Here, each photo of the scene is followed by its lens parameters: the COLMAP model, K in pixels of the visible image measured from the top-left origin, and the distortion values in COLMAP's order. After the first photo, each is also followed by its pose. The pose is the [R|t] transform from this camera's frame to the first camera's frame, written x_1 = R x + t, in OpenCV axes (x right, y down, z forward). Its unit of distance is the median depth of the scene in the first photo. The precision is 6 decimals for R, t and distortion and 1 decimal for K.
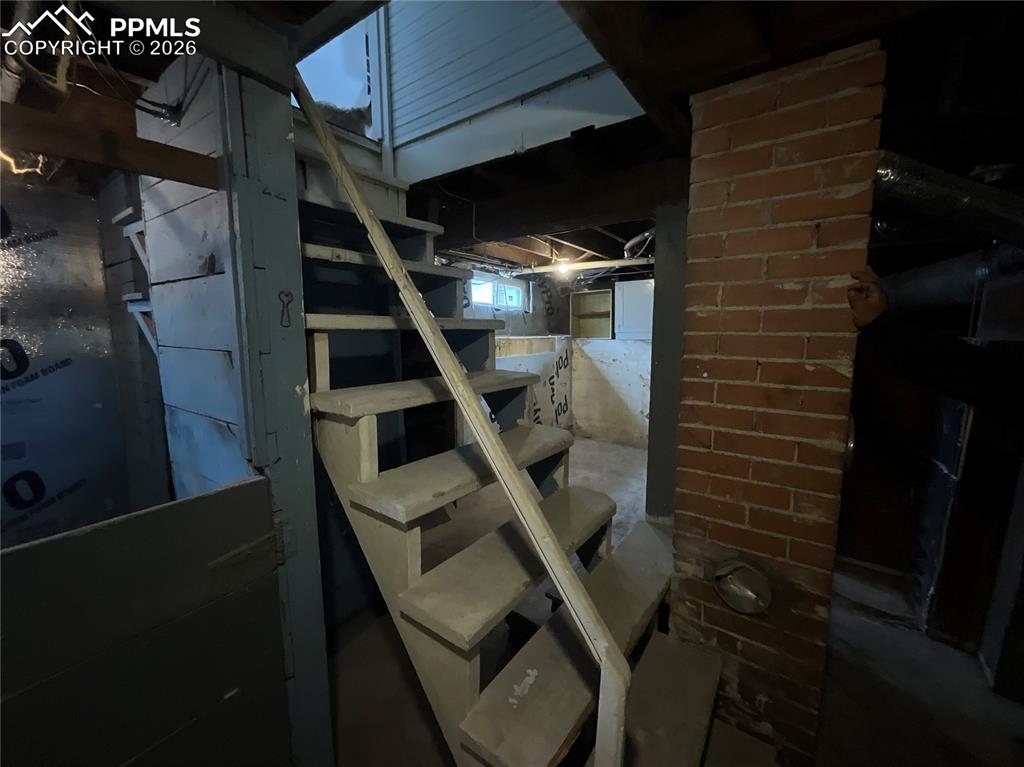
lens RADIAL K [[410.9, 0, 512.4], [0, 410.9, 385.8], [0, 0, 1]] dist [0.000171, -0.000227]
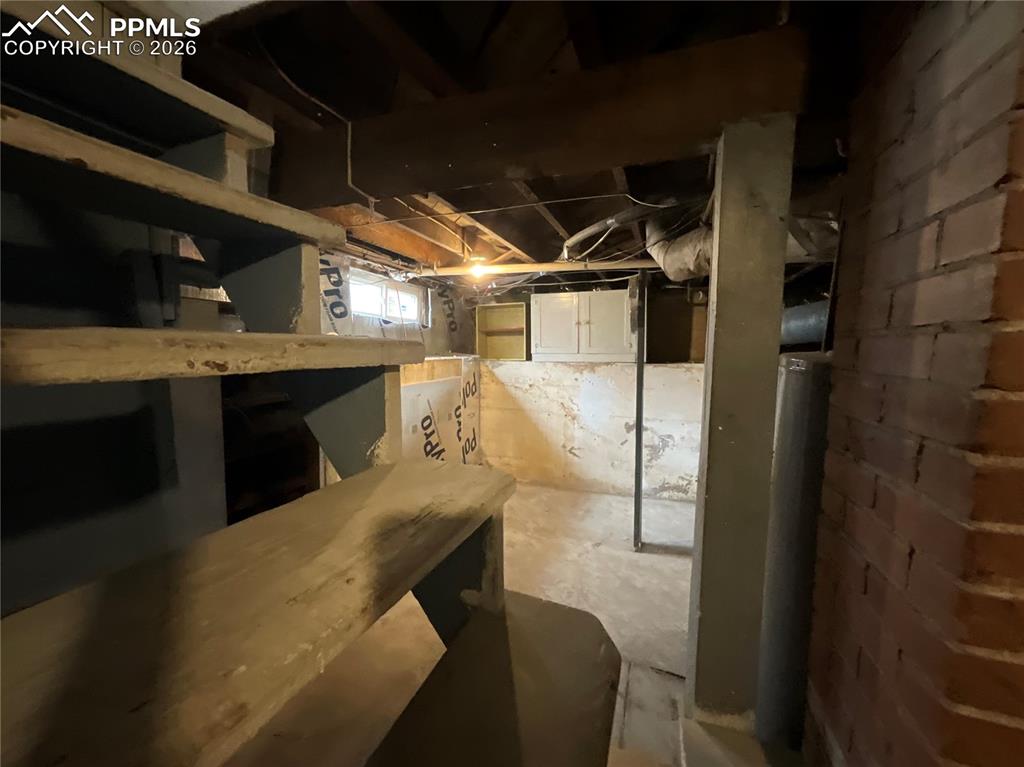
lens RADIAL K [[410.9, 0, 510.8], [0, 410.9, 382.5], [0, 0, 1]] dist [0.000171, -0.000227]
pose [[0.964628, -0.009568, 0.263443, -0.015273], [0.021561, 0.998856, -0.042672, -0.034191], [-0.262733, 0.046842, 0.963731, 0.199663]]
